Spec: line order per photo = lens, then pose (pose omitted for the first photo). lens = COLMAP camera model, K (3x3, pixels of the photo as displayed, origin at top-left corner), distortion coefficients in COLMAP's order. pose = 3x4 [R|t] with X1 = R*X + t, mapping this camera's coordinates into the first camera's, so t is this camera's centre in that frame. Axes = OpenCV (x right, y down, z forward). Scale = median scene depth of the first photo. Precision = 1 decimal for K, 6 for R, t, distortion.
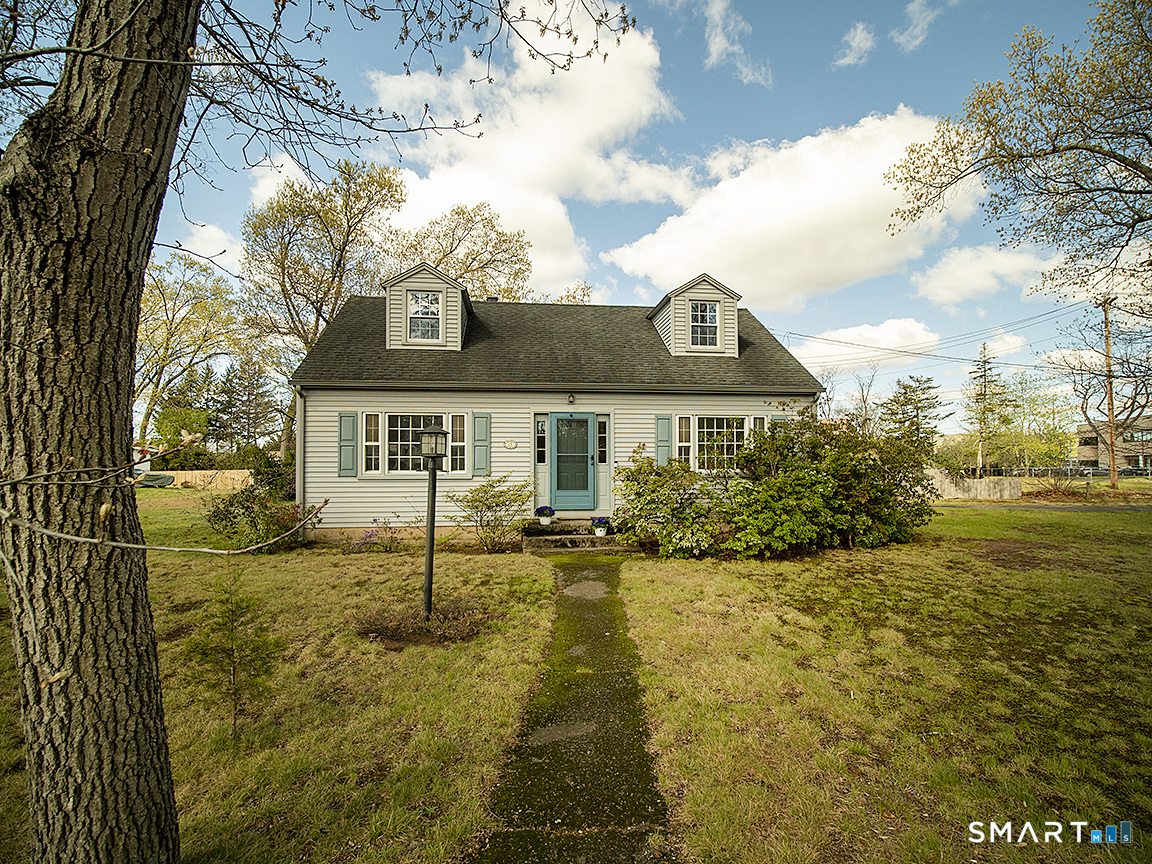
lens RADIAL K [[540.1, 0, 577.0], [0, 540.1, 465.4], [0, 0, 1]] dist [-0.002364, -0.007033]
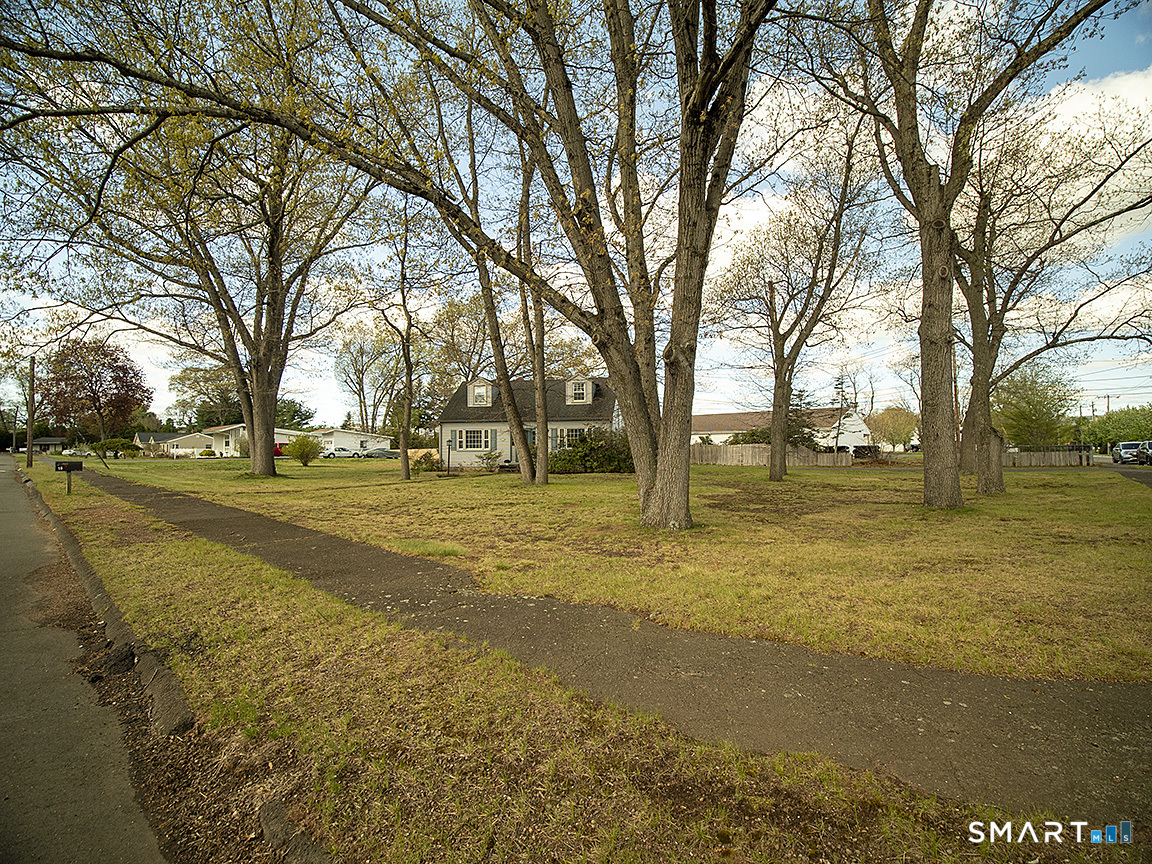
lens RADIAL K [[540.1, 0, 577.0], [0, 540.1, 465.4], [0, 0, 1]] dist [-0.002364, -0.007033]
pose [[0.948666, 0.006508, -0.316213, 1.169966], [0.005366, 0.999313, 0.036664, -0.003480], [0.316234, -0.036479, 0.947979, -1.643633]]
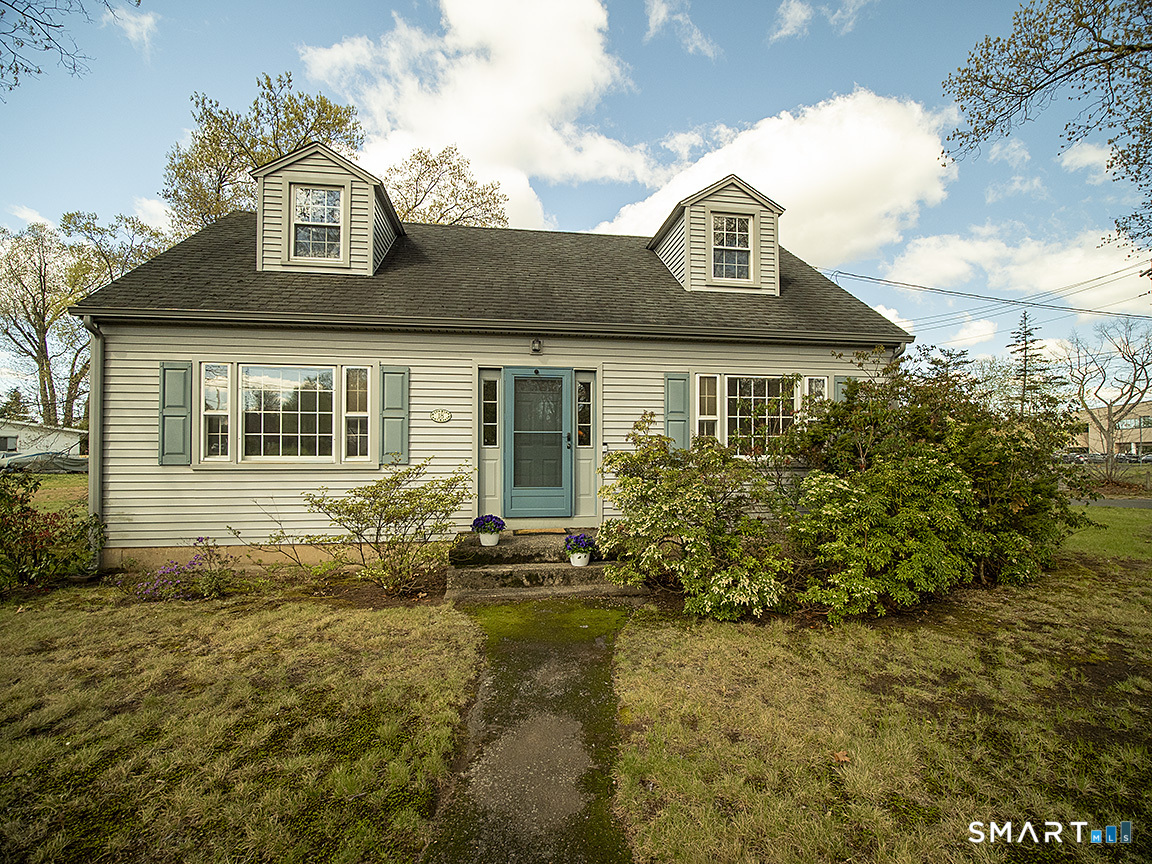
lens RADIAL K [[540.1, 0, 577.0], [0, 540.1, 465.4], [0, 0, 1]] dist [-0.002364, -0.007033]
pose [[0.999685, 0.002967, 0.024917, 0.021893], [-0.003650, 0.999618, 0.027385, 0.001922], [-0.024826, -0.027467, 0.999314, 0.343926]]
